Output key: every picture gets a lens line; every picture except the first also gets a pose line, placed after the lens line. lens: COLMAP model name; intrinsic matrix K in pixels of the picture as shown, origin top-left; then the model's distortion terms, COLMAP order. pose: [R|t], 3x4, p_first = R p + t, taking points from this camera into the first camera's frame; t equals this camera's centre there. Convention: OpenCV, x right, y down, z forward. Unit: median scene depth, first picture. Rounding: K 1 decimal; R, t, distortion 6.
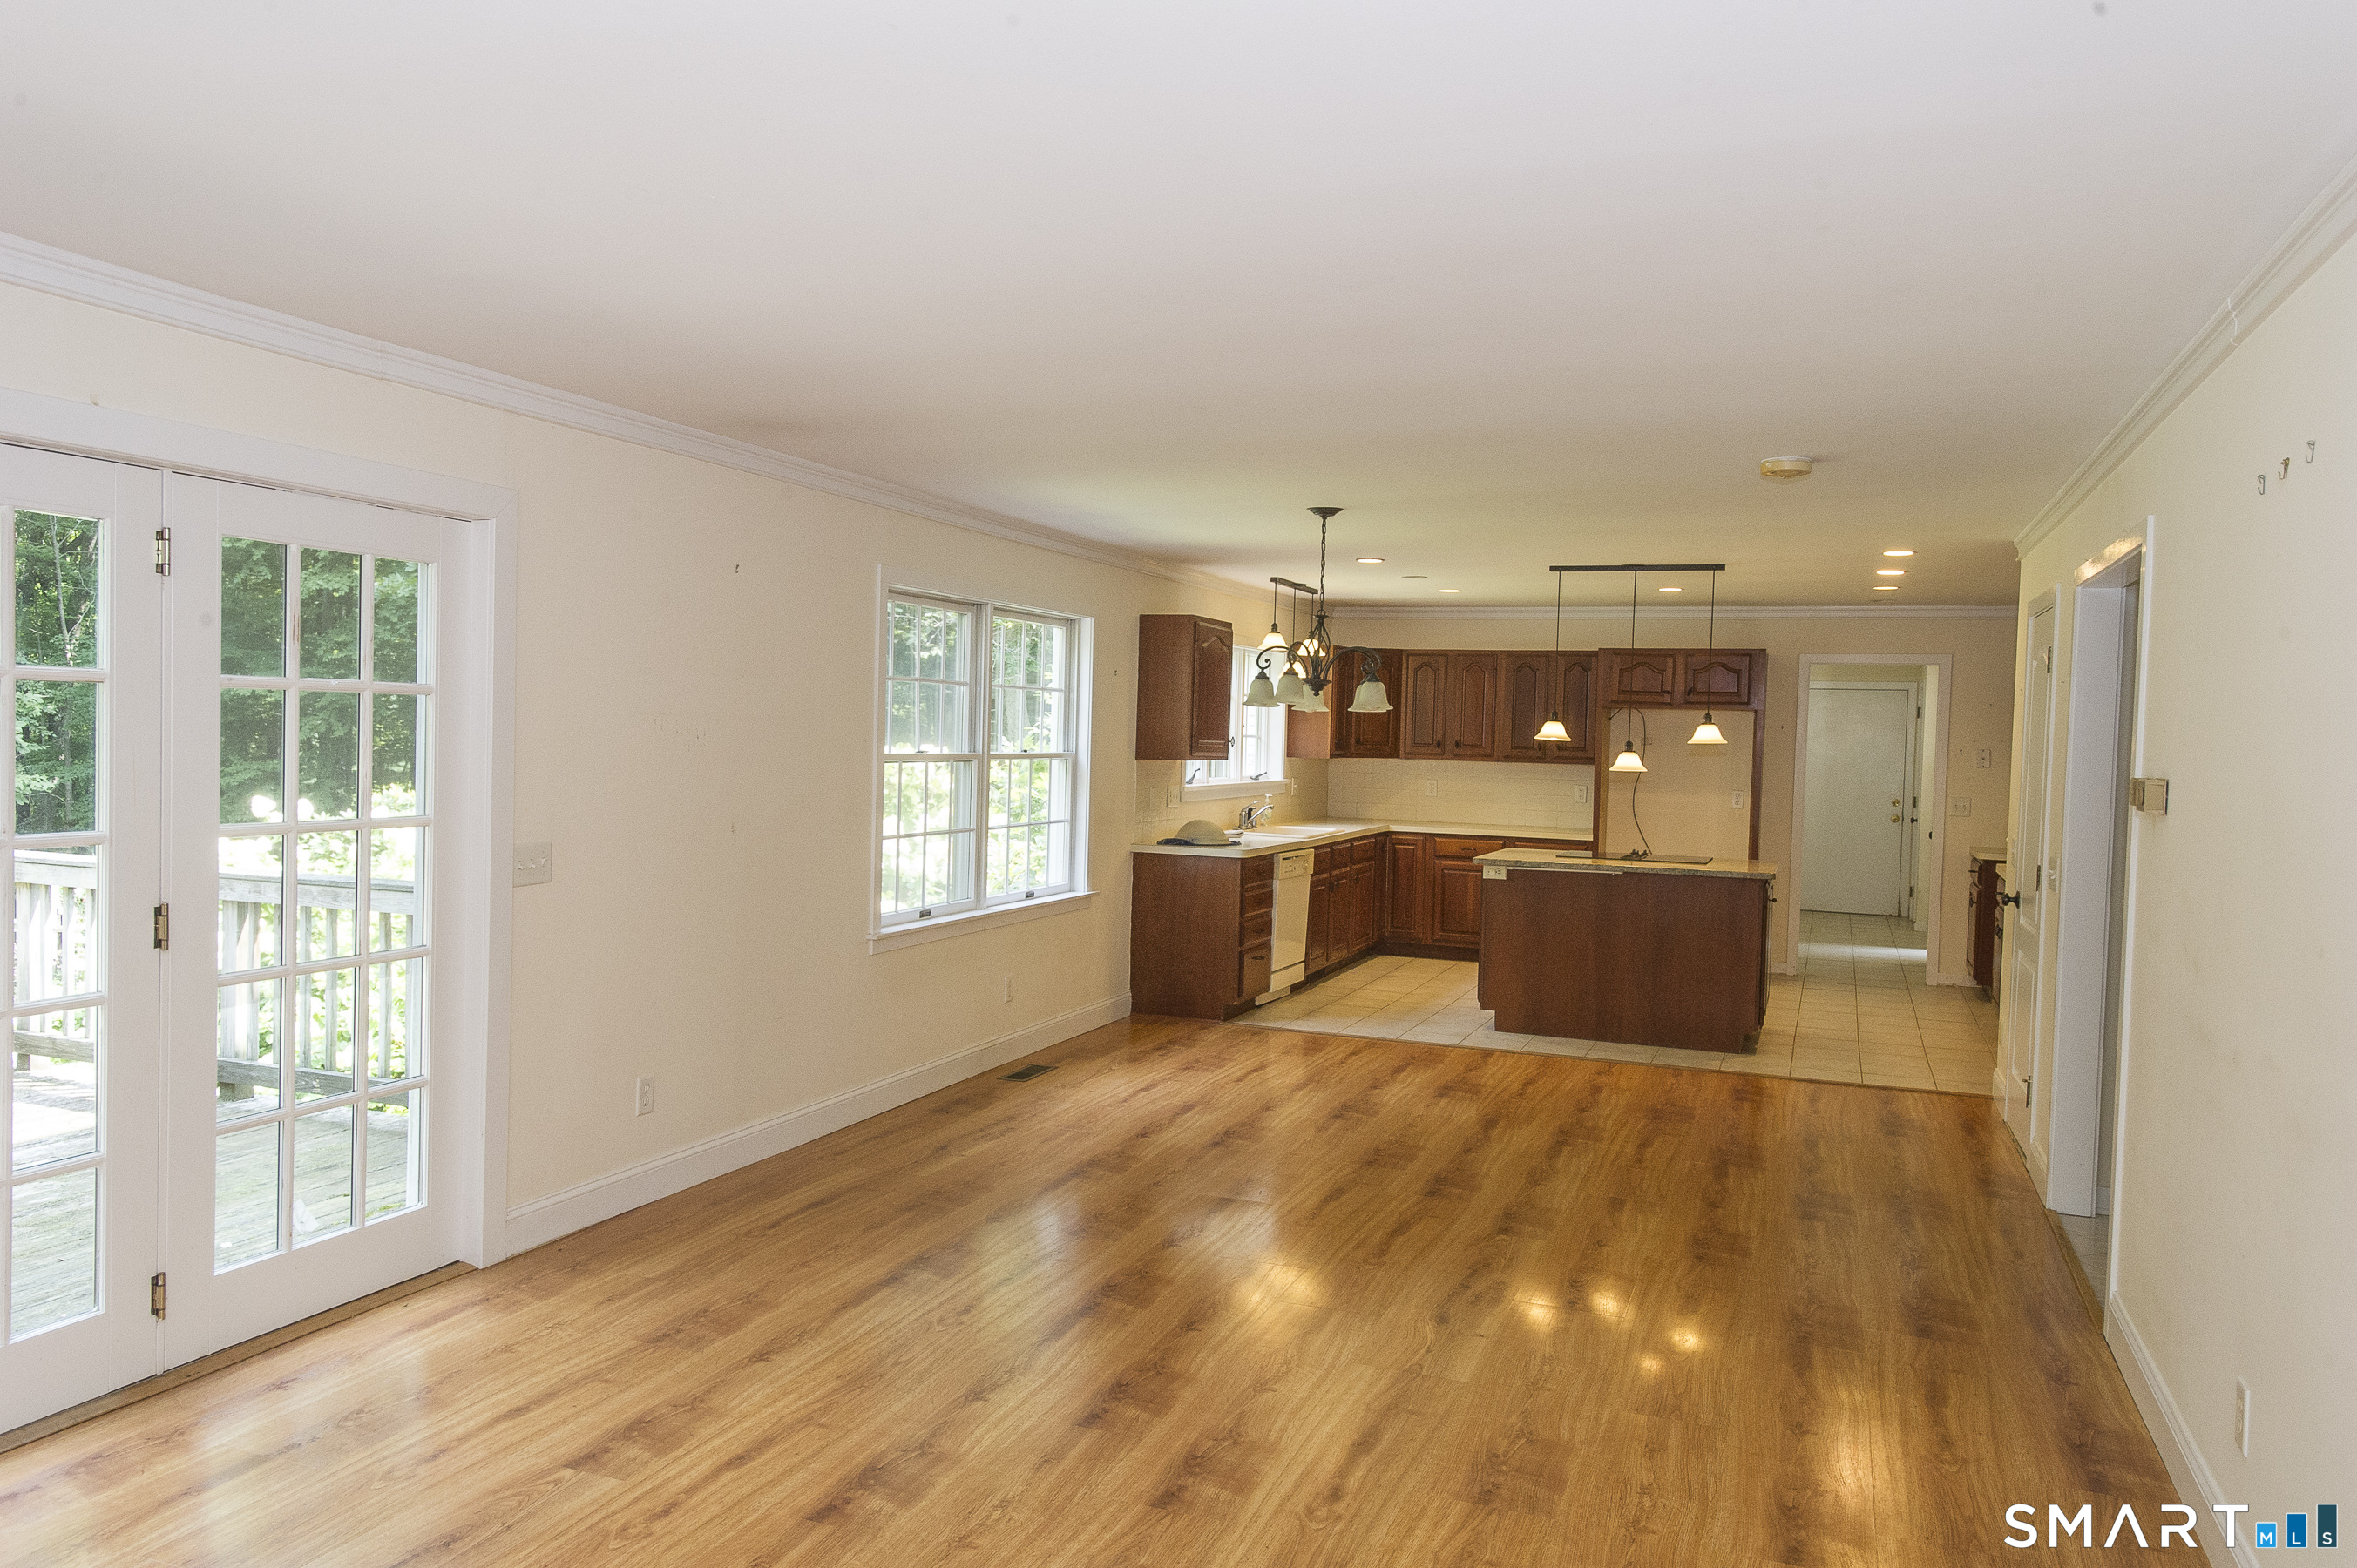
lens RADIAL K [[1619.0, 0, 1178.2], [0, 1619.0, 780.1], [0, 0, 1]] dist [0.045329, -0.001035]
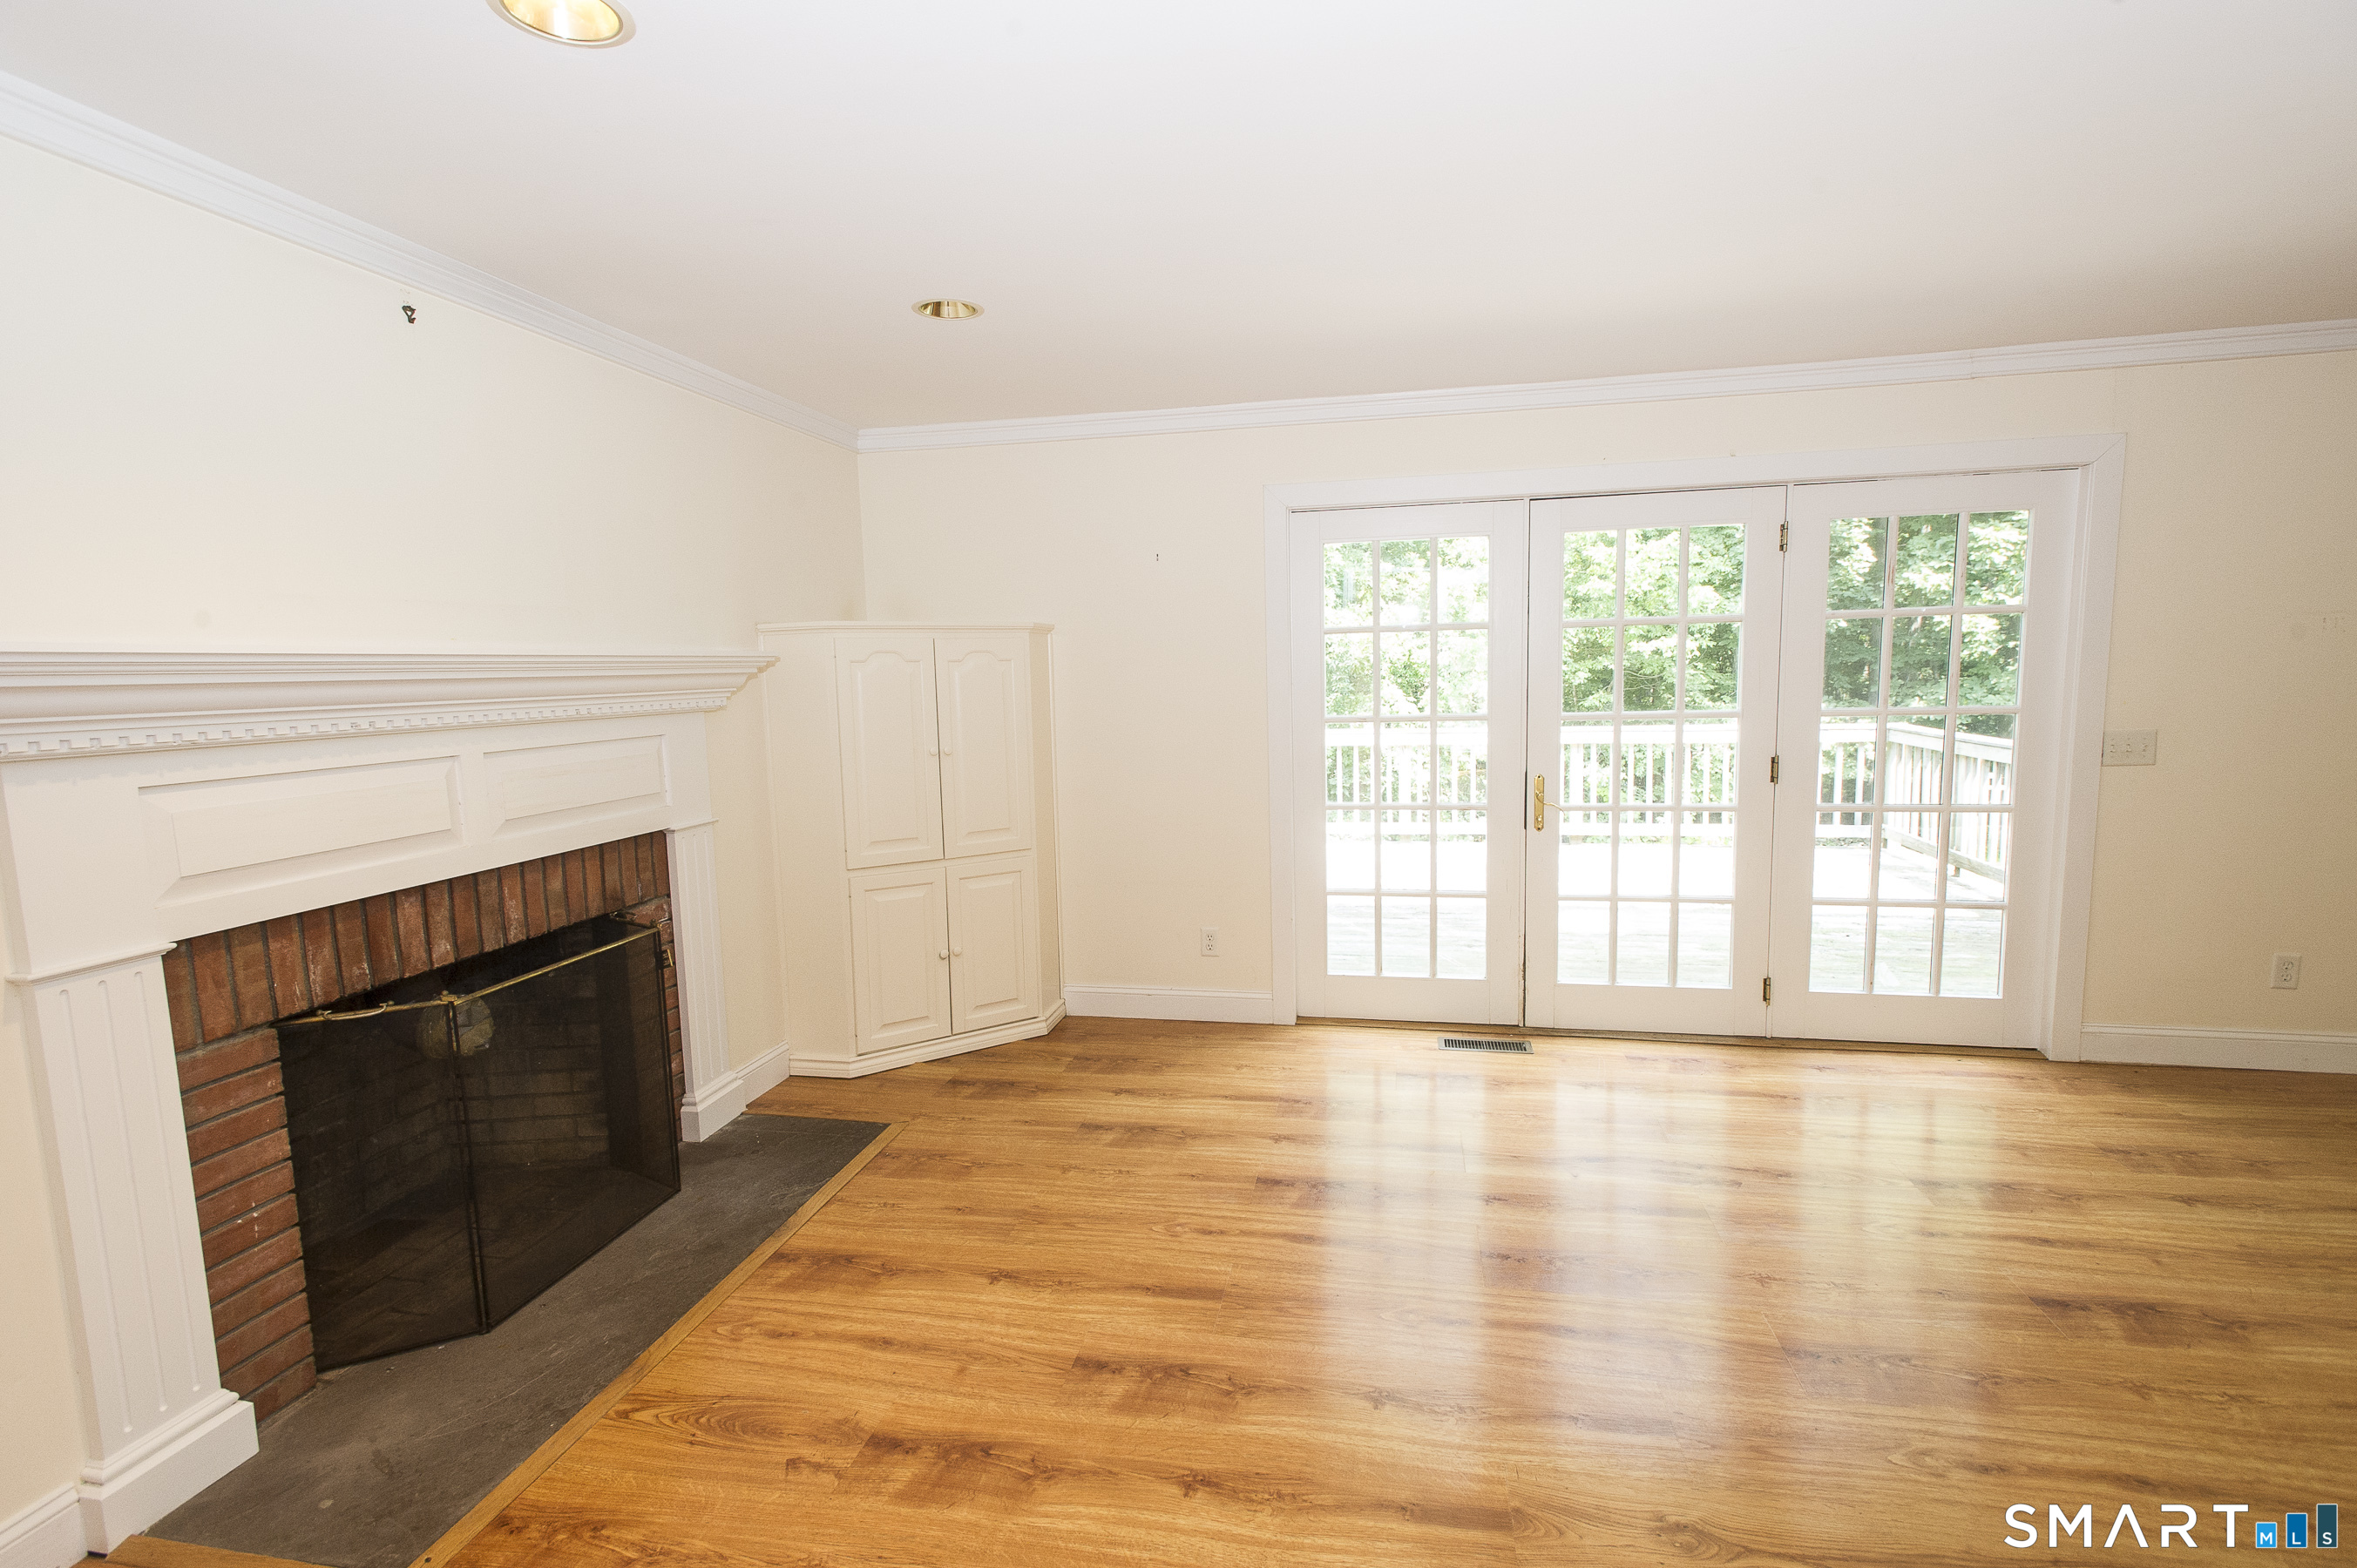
lens RADIAL K [[1090.2, 0, 1179.6], [0, 1090.2, 792.1], [0, 0, 1]] dist [0.001383, 0.000282]
pose [[0.176439, 0.081169, -0.980959, 0.304814], [0.004807, 0.996511, 0.083321, 0.015176], [0.984300, -0.019416, 0.175433, 0.199513]]
